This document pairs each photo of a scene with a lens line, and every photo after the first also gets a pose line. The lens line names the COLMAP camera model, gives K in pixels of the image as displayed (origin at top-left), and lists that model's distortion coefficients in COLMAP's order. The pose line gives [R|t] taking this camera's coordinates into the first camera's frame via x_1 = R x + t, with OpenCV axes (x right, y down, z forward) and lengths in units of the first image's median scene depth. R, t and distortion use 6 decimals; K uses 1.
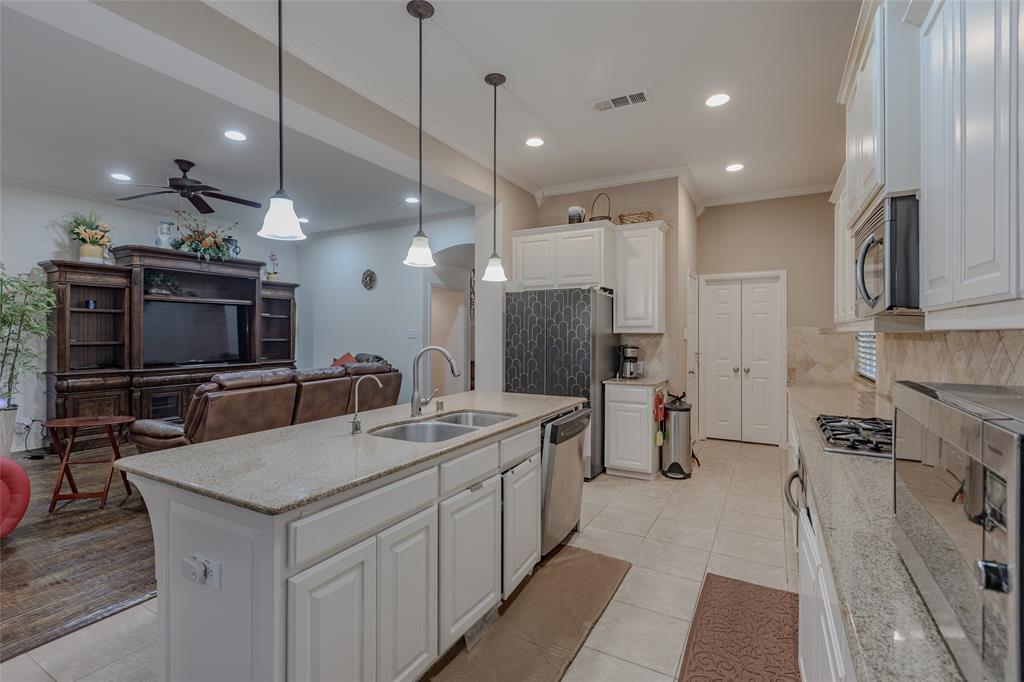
lens RADIAL K [[455.4, 0, 506.8], [0, 455.4, 334.4], [0, 0, 1]] dist [-0.003097, -0.000519]
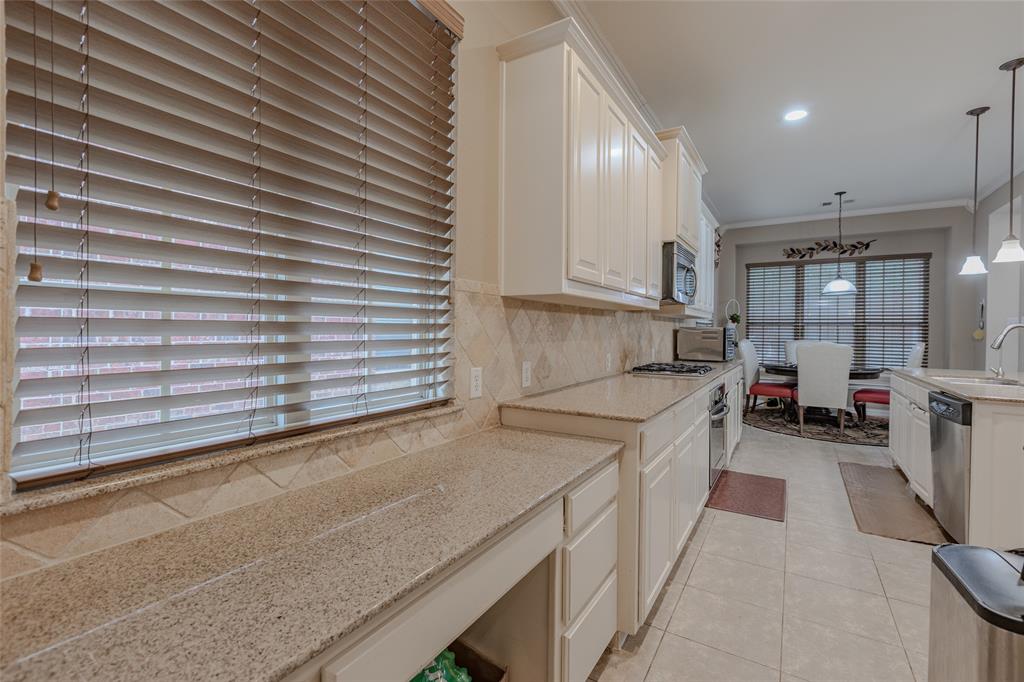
lens RADIAL K [[455.4, 0, 506.8], [0, 455.4, 334.4], [0, 0, 1]] dist [-0.003097, -0.000519]
pose [[-0.999281, -0.011903, 0.035998, 1.105149], [-0.011423, 0.999844, 0.013505, 0.048753], [-0.036153, 0.013084, -0.999261, 2.166830]]
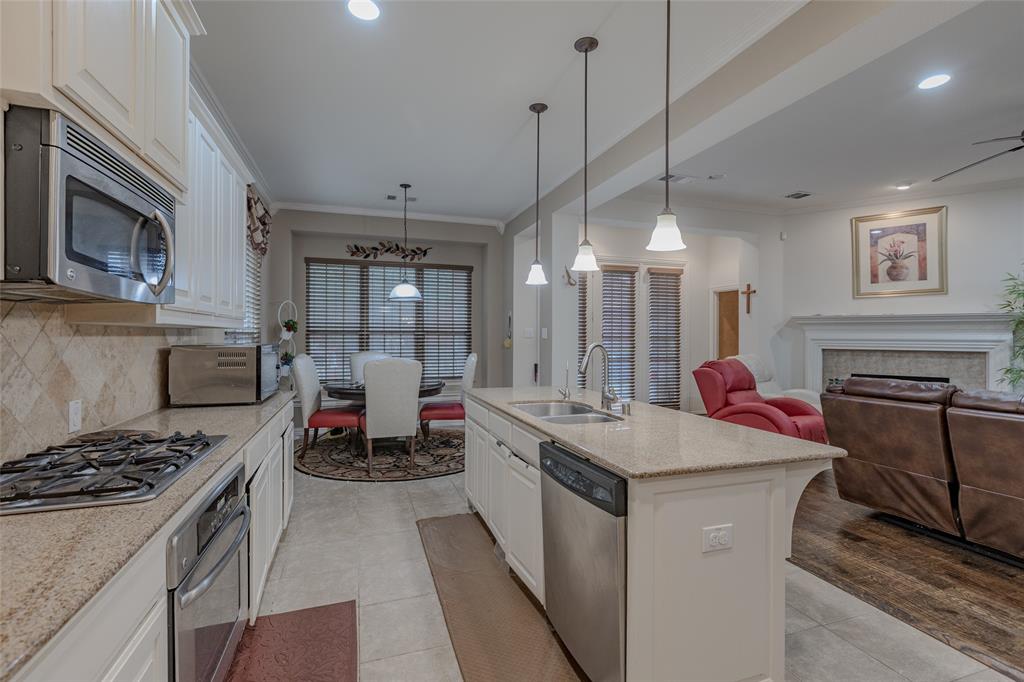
lens RADIAL K [[455.4, 0, 506.8], [0, 455.4, 334.4], [0, 0, 1]] dist [-0.003097, -0.000519]
pose [[-0.661954, -0.006564, -0.749516, 0.726790], [-0.007778, 0.999968, -0.001888, 0.009123], [0.749504, 0.004580, -0.661983, 1.483110]]
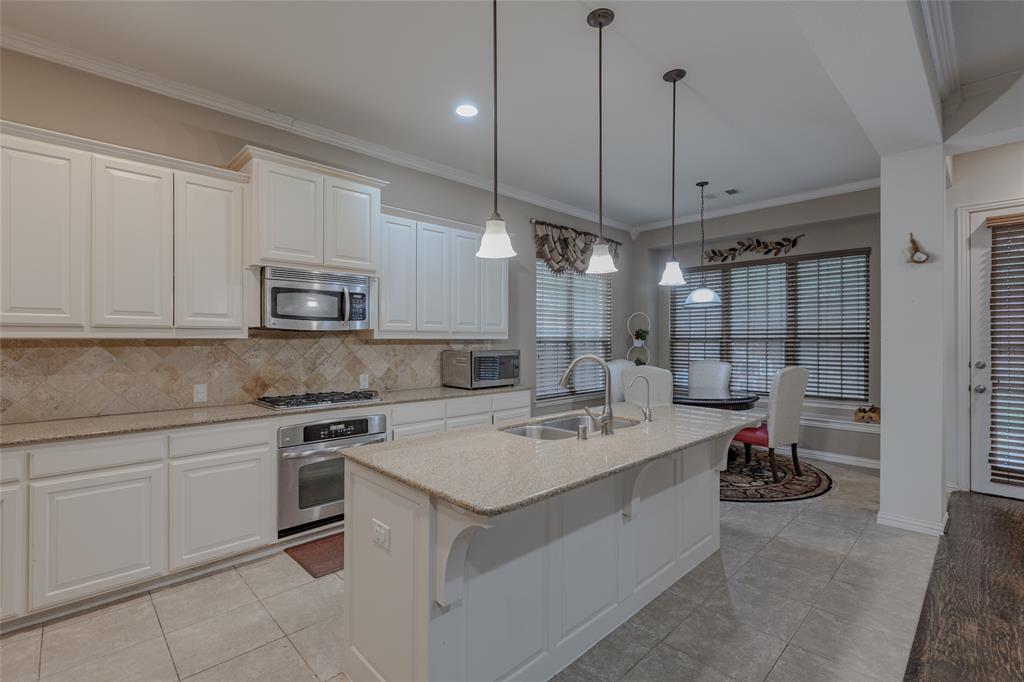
lens RADIAL K [[470.0, 0, 512.0], [0, 470.0, 341.0], [0, 0, 1]] dist [0.013501, -0.000082]
pose [[-0.965005, -0.002767, 0.262218, -0.238948], [-0.001451, 0.999985, 0.005213, -0.006410], [-0.262228, 0.004650, -0.964995, 1.910348]]
